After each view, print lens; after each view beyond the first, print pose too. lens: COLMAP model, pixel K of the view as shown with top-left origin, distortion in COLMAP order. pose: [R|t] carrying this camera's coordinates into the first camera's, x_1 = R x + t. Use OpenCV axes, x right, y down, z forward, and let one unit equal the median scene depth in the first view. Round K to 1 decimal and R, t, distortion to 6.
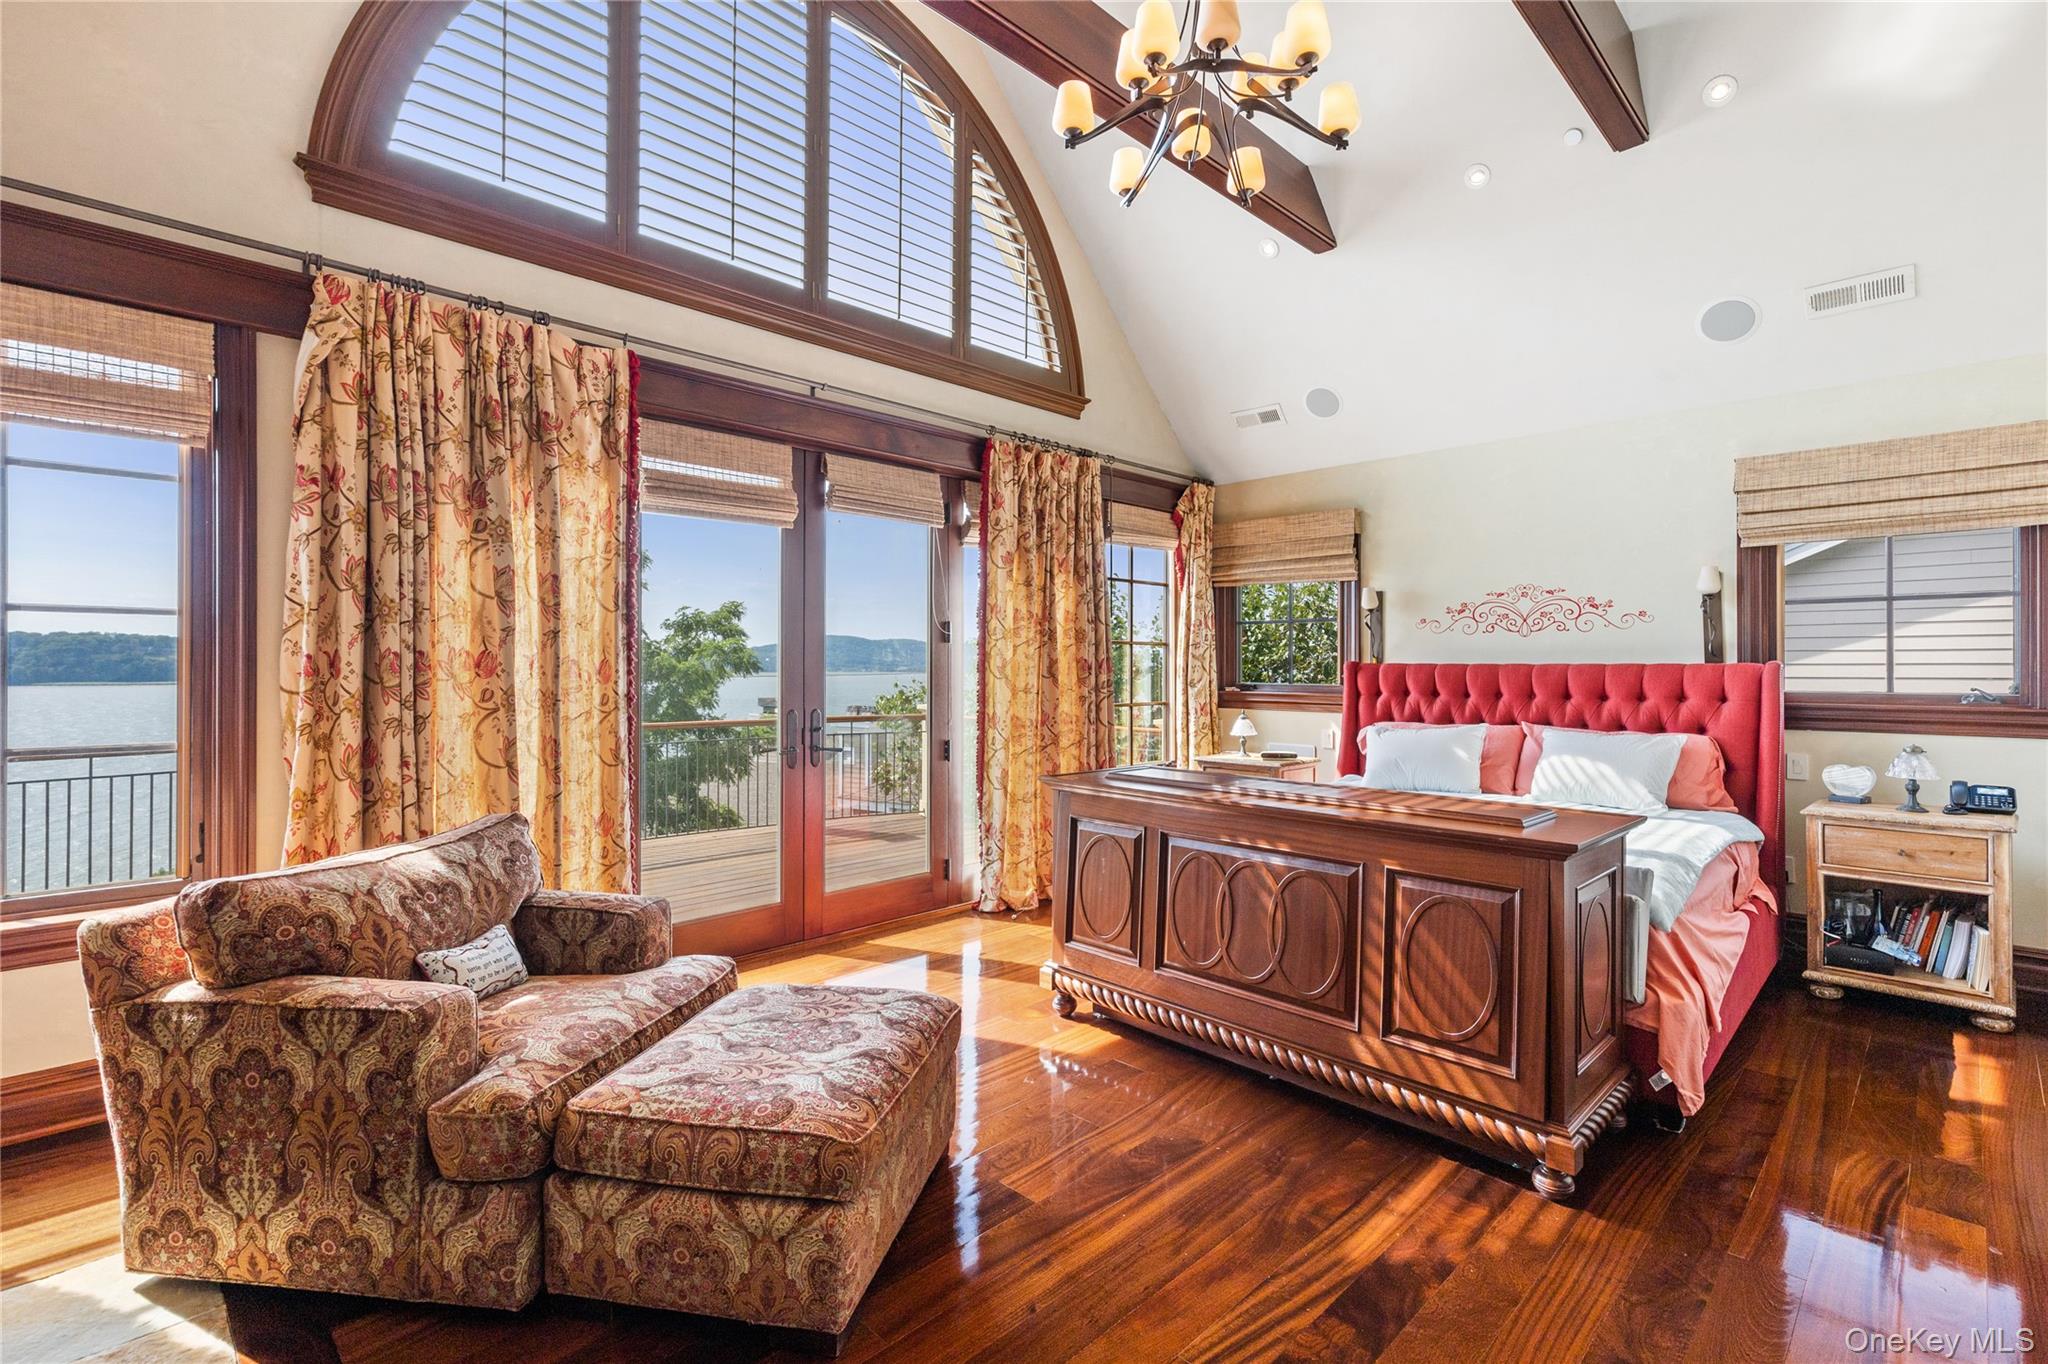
lens RADIAL K [[933.4, 0, 1024.0], [0, 933.4, 682.0], [0, 0, 1]] dist [0.000412, -0.000116]
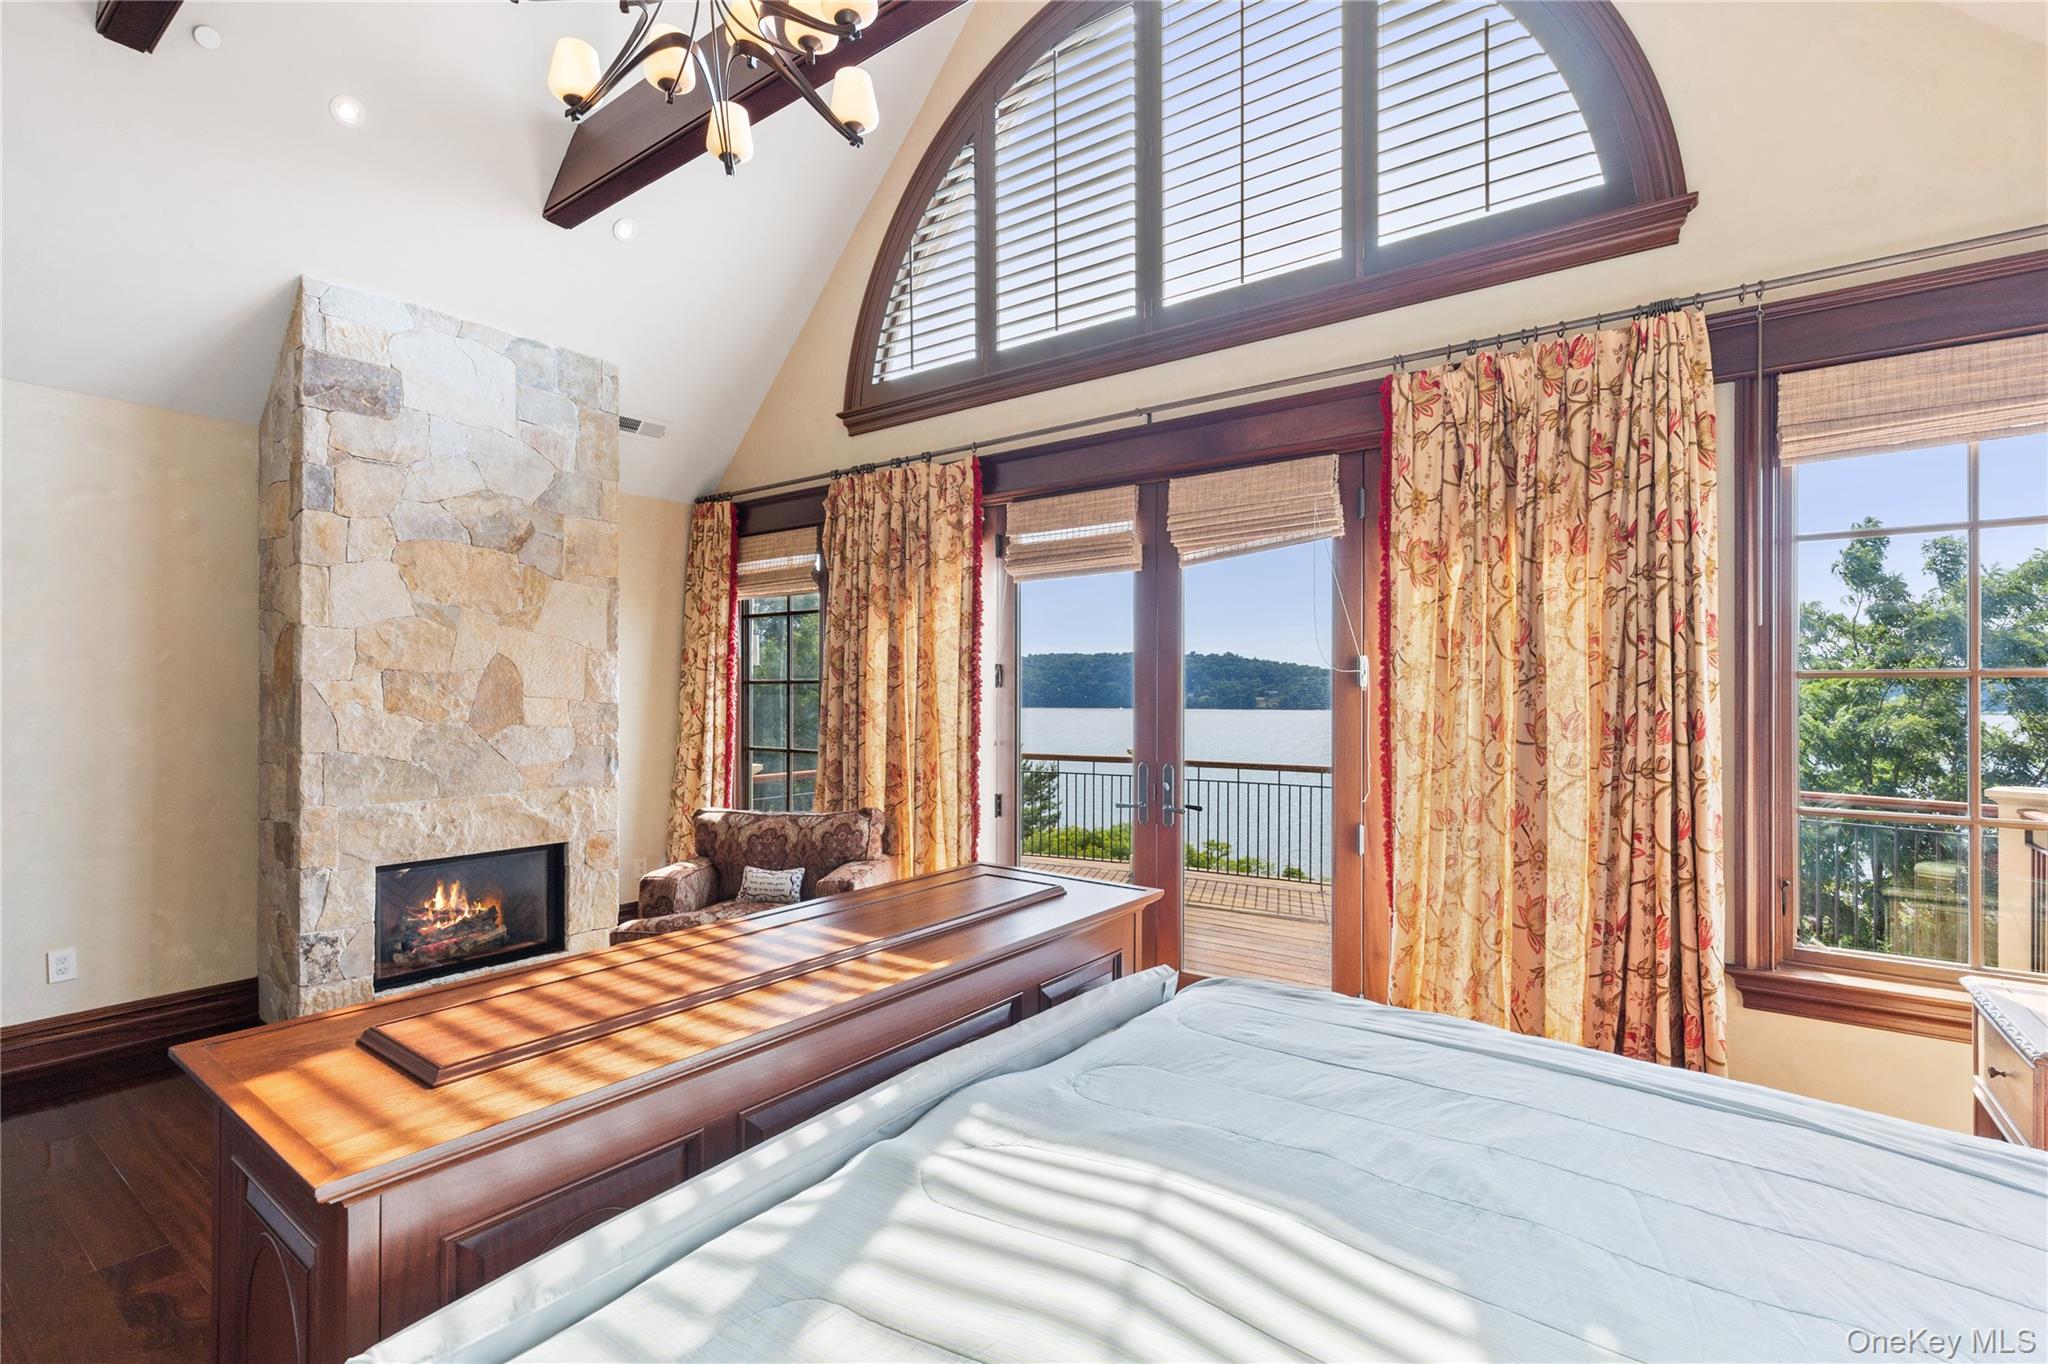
lens RADIAL K [[933.4, 0, 1024.0], [0, 933.4, 682.0], [0, 0, 1]] dist [0.000412, -0.000116]
pose [[0.146281, -0.011732, -0.989174, 0.660885], [-0.013628, 0.999811, -0.013874, -0.037337], [0.989149, 0.015510, 0.146093, 0.746570]]
